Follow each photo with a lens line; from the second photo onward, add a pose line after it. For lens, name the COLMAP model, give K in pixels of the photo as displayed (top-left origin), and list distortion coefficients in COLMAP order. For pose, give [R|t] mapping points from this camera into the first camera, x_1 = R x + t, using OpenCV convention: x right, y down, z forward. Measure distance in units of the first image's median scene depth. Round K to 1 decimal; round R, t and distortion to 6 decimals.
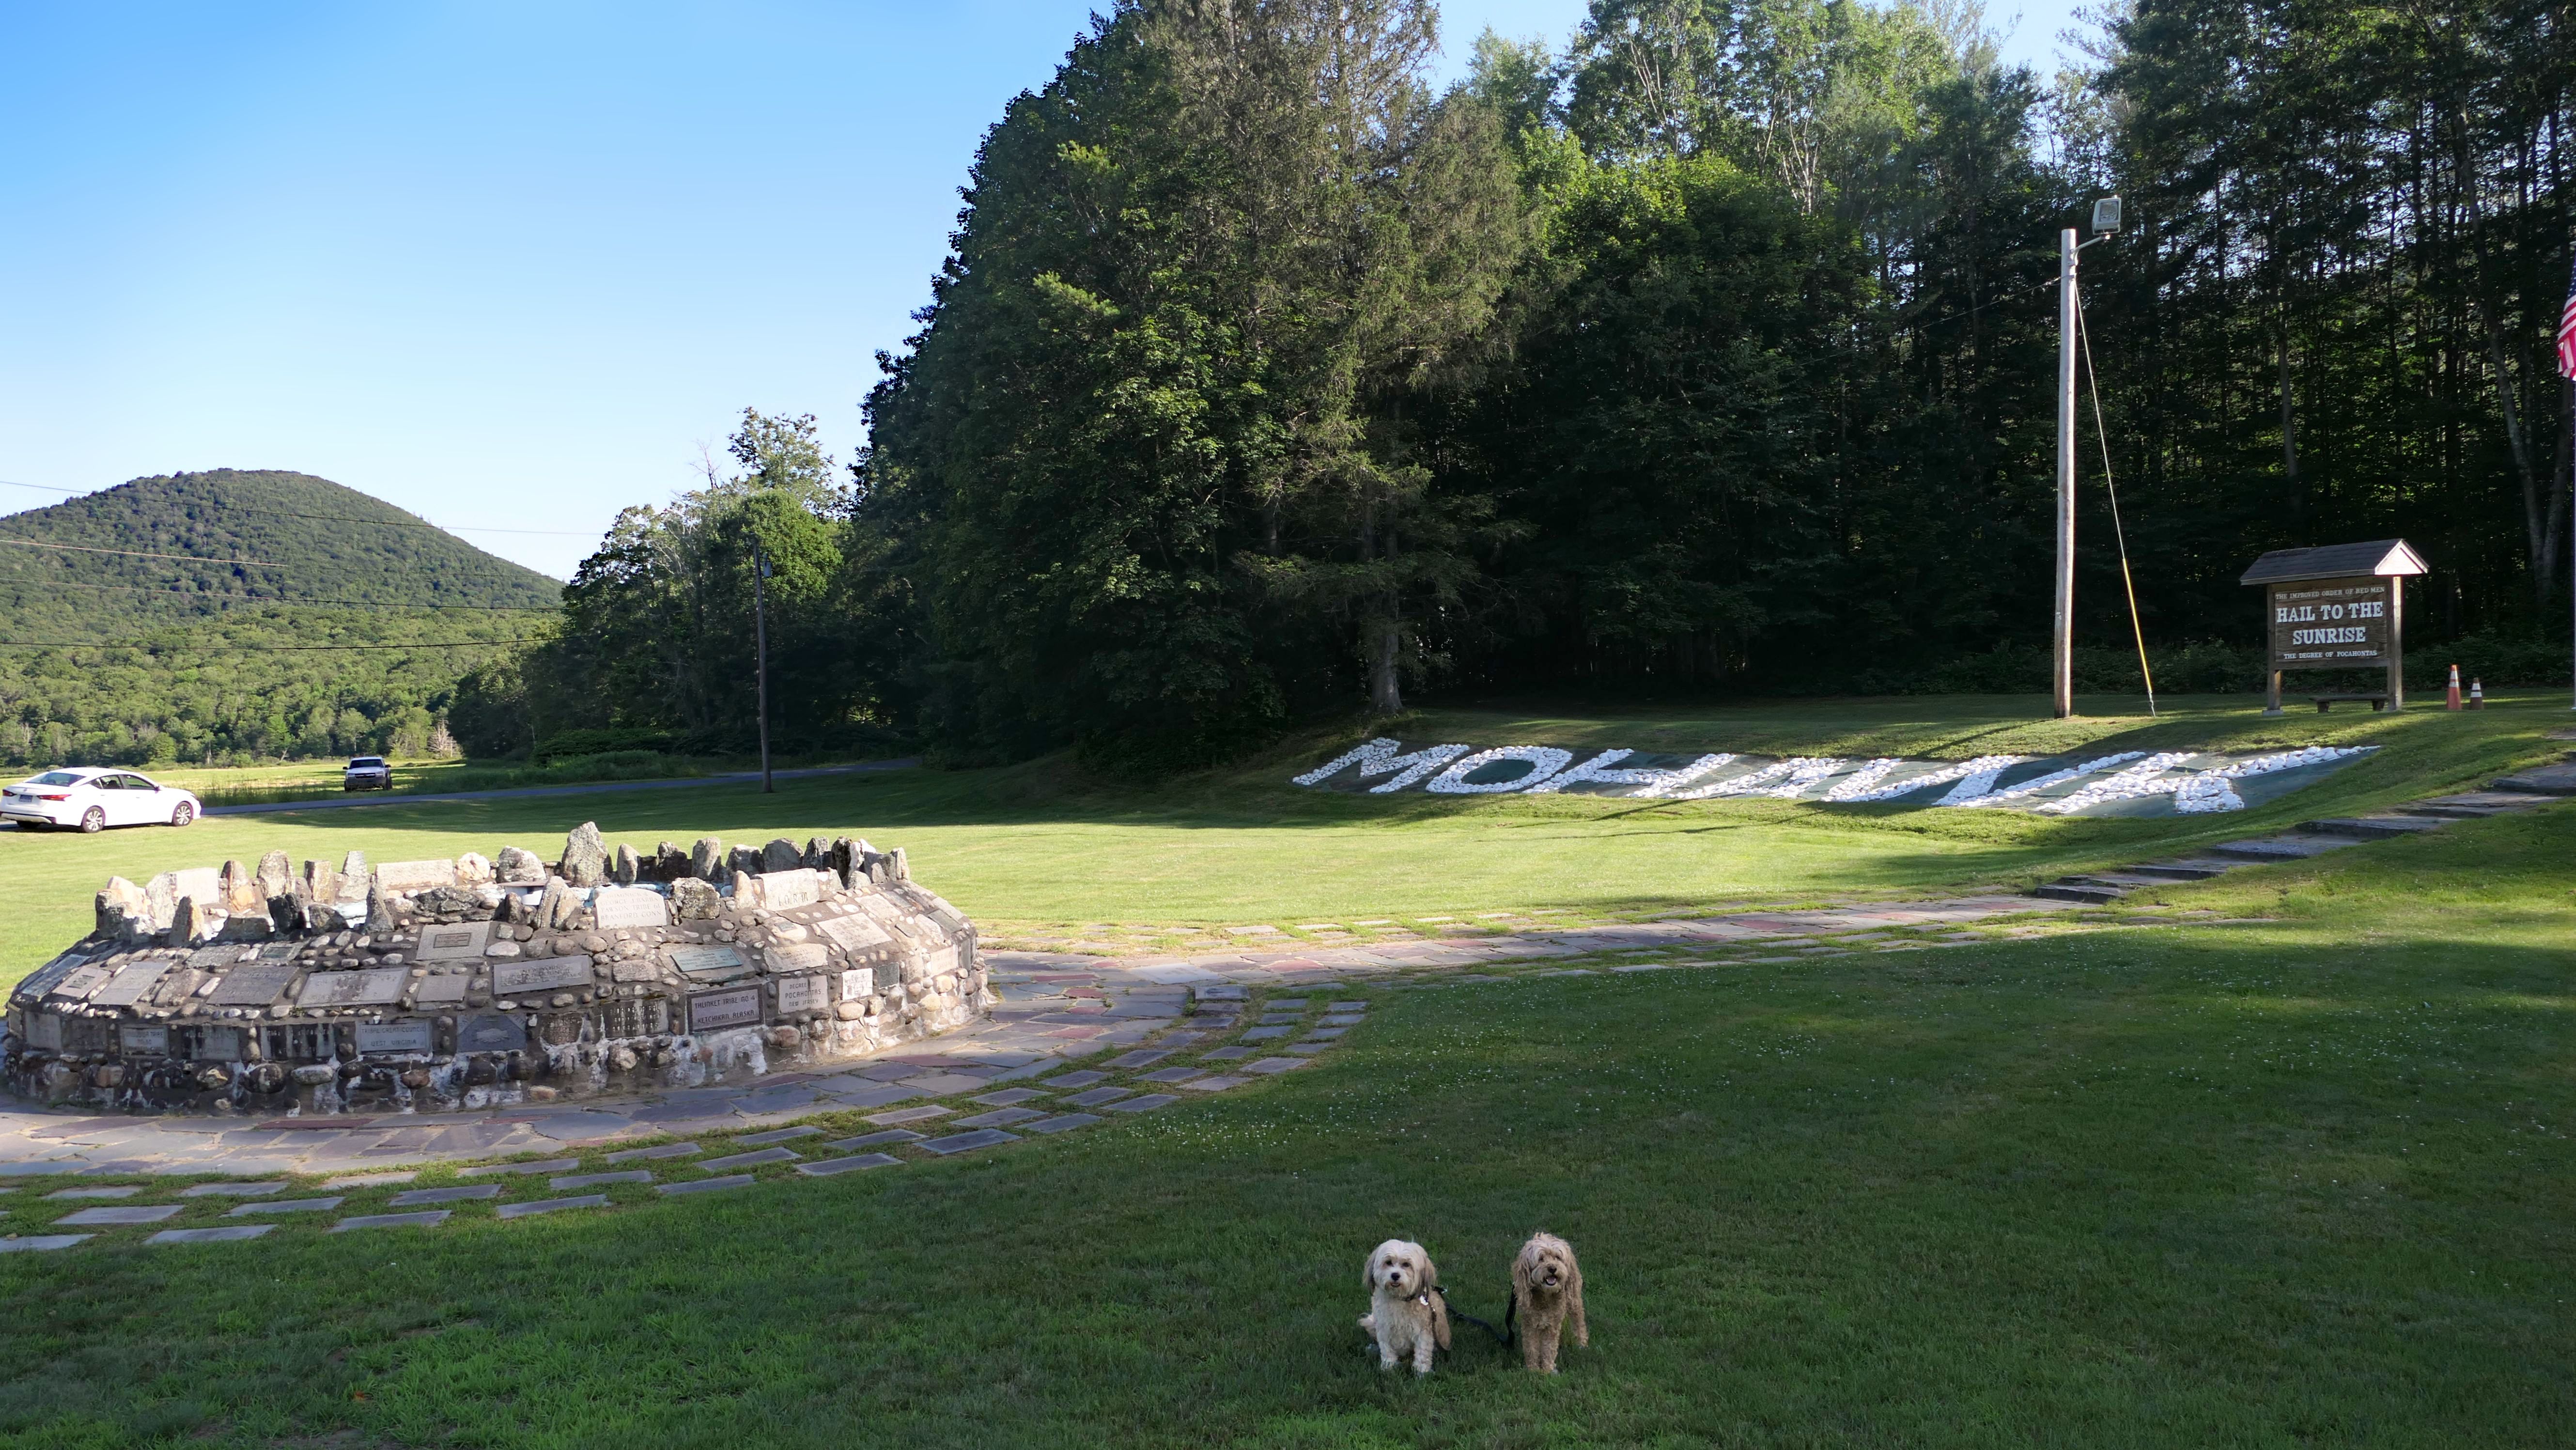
lens RADIAL K [[1966.7, 0, 1279.4], [0, 1966.7, 810.4], [0, 0, 1]] dist [0.010532, 0.004106]
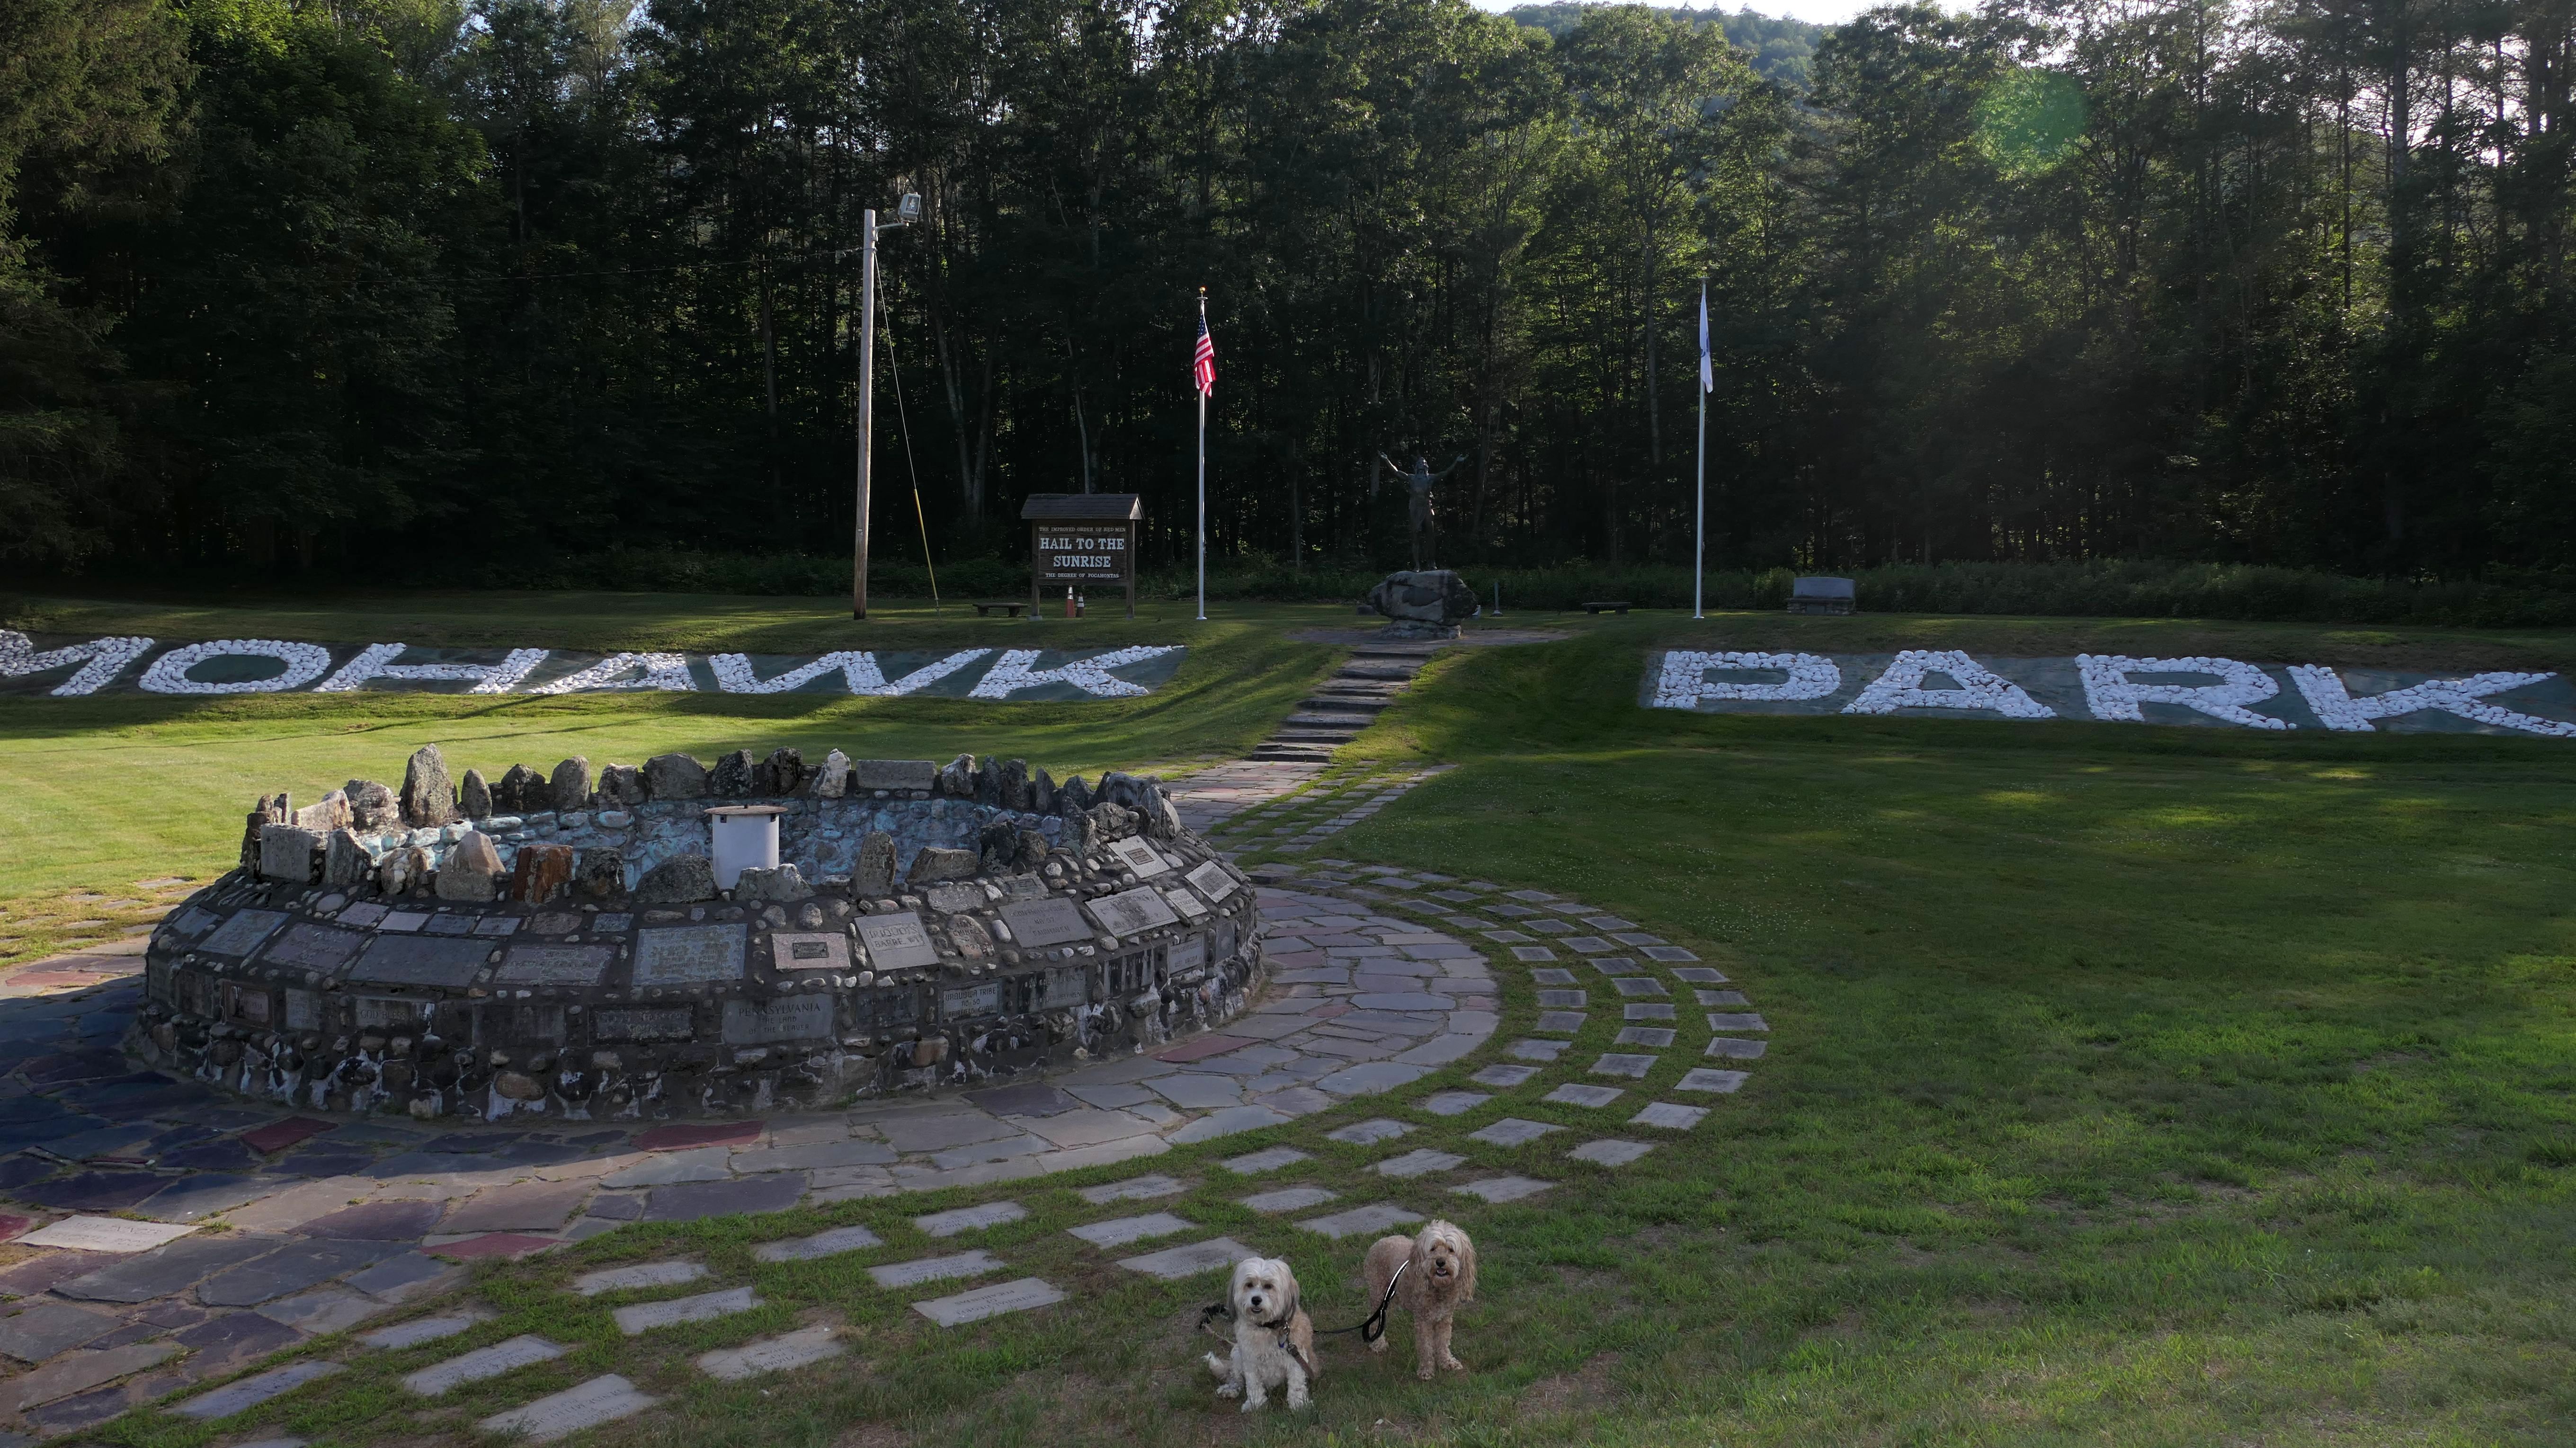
lens RADIAL K [[1911.5, 0, 1288.0], [0, 1911.5, 724.0], [0, 0, 1]] dist [-0.000822, 0.000083]
pose [[0.556144, -0.032000, 0.830470, -0.469065], [0.020165, 0.999484, 0.025008, -0.008406], [-0.830842, 0.002838, 0.556502, 0.169481]]
